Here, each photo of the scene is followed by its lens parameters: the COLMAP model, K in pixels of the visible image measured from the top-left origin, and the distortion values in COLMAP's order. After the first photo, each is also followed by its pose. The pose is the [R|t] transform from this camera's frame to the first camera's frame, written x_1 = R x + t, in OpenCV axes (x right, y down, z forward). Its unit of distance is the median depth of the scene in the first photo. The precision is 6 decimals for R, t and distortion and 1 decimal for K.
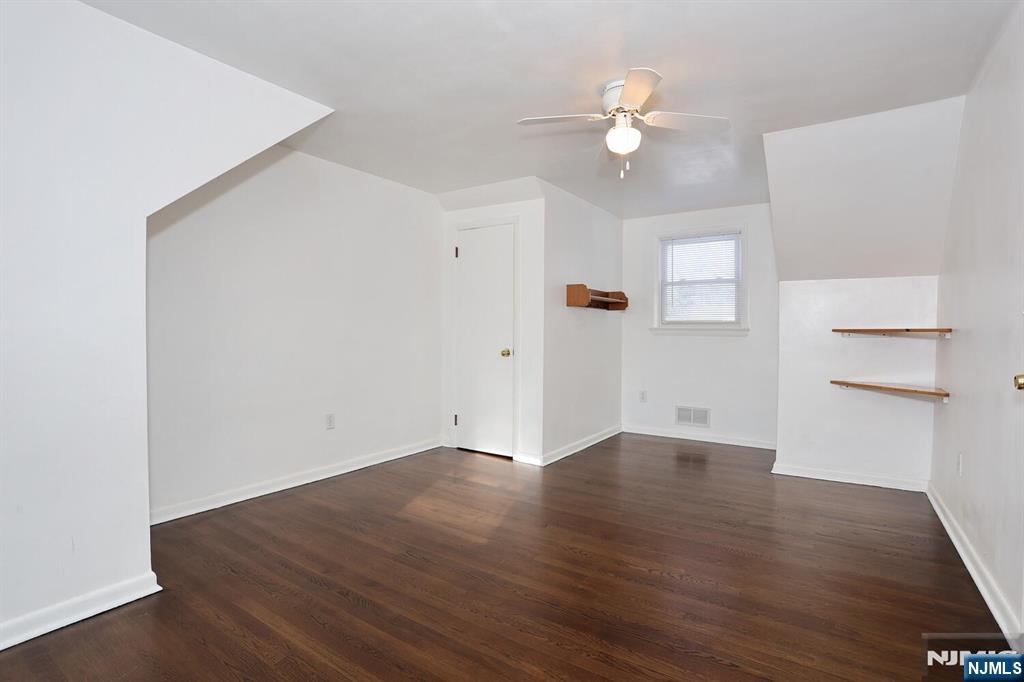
lens RADIAL K [[504.3, 0, 508.0], [0, 504.3, 336.0], [0, 0, 1]] dist [-0.075491, 0.038458]
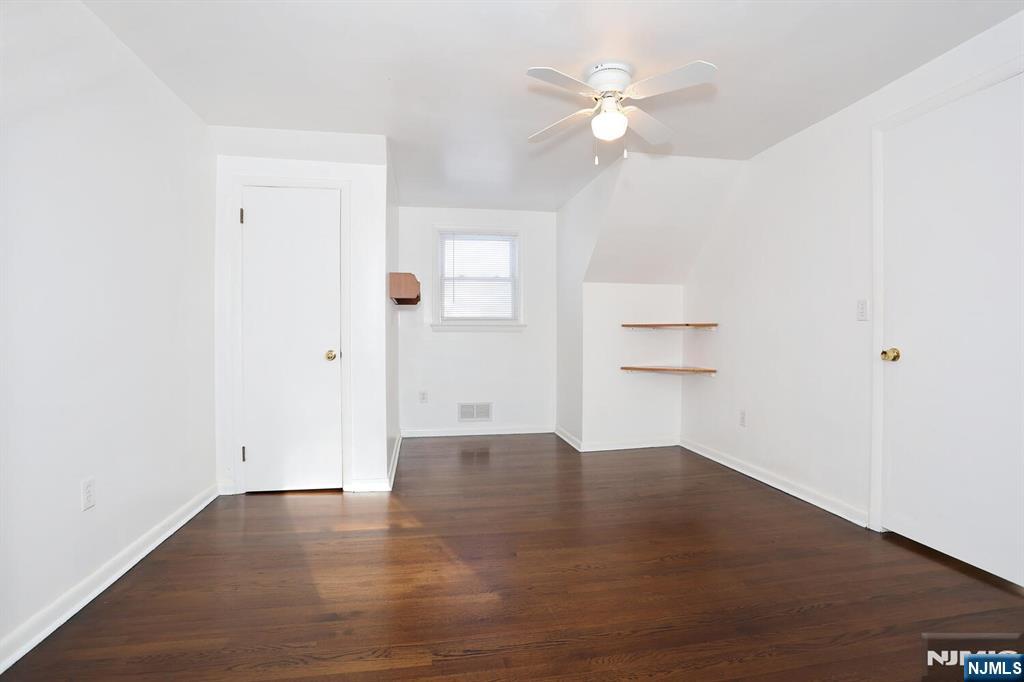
lens RADIAL K [[504.3, 0, 508.0], [0, 504.3, 336.0], [0, 0, 1]] dist [-0.075491, 0.038458]
pose [[0.714703, -0.015044, 0.699266, -0.338812], [0.014011, 0.999876, 0.007191, 0.001667], [-0.699287, 0.004658, 0.714826, 0.260115]]
